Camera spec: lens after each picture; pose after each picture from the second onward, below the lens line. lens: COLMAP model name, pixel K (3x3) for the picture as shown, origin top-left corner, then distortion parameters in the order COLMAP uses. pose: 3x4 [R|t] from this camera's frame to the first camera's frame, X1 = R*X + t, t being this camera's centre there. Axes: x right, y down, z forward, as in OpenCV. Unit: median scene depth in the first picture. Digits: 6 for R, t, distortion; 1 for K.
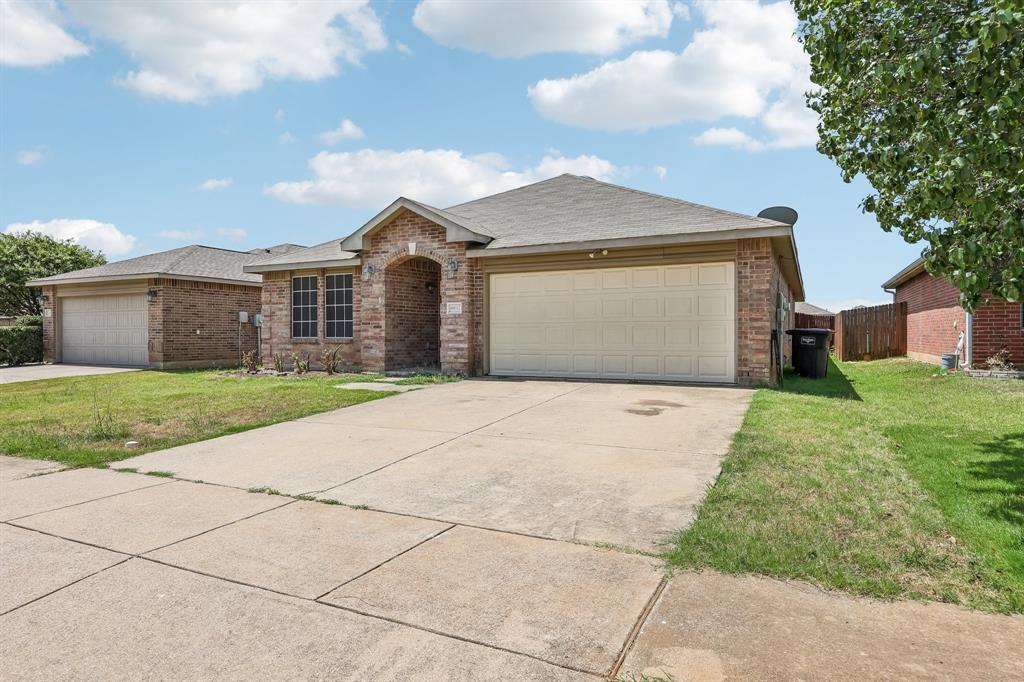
lens RADIAL K [[606.5, 0, 515.6], [0, 606.5, 339.8], [0, 0, 1]] dist [-0.004678, -0.000104]
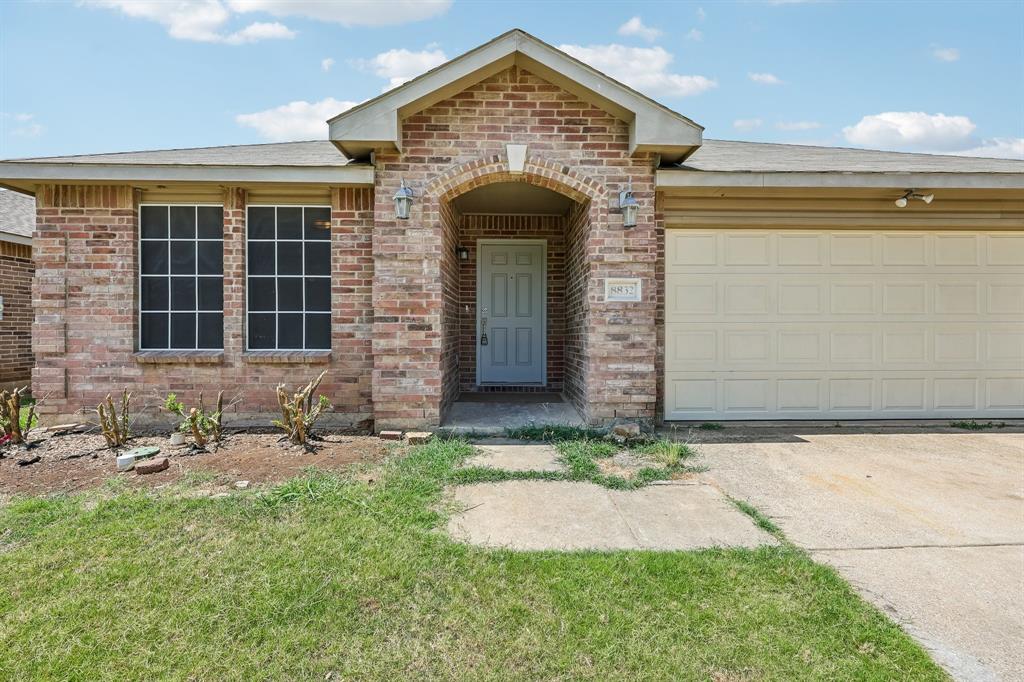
lens RADIAL K [[462.4, 0, 523.4], [0, 462.4, 326.8], [0, 0, 1]] dist [0.001028, -0.000360]
pose [[0.879941, 0.000224, 0.475084, -0.322826], [0.000982, 0.999997, -0.002290, -0.020776], [-0.475083, 0.002482, 0.879938, 0.669238]]
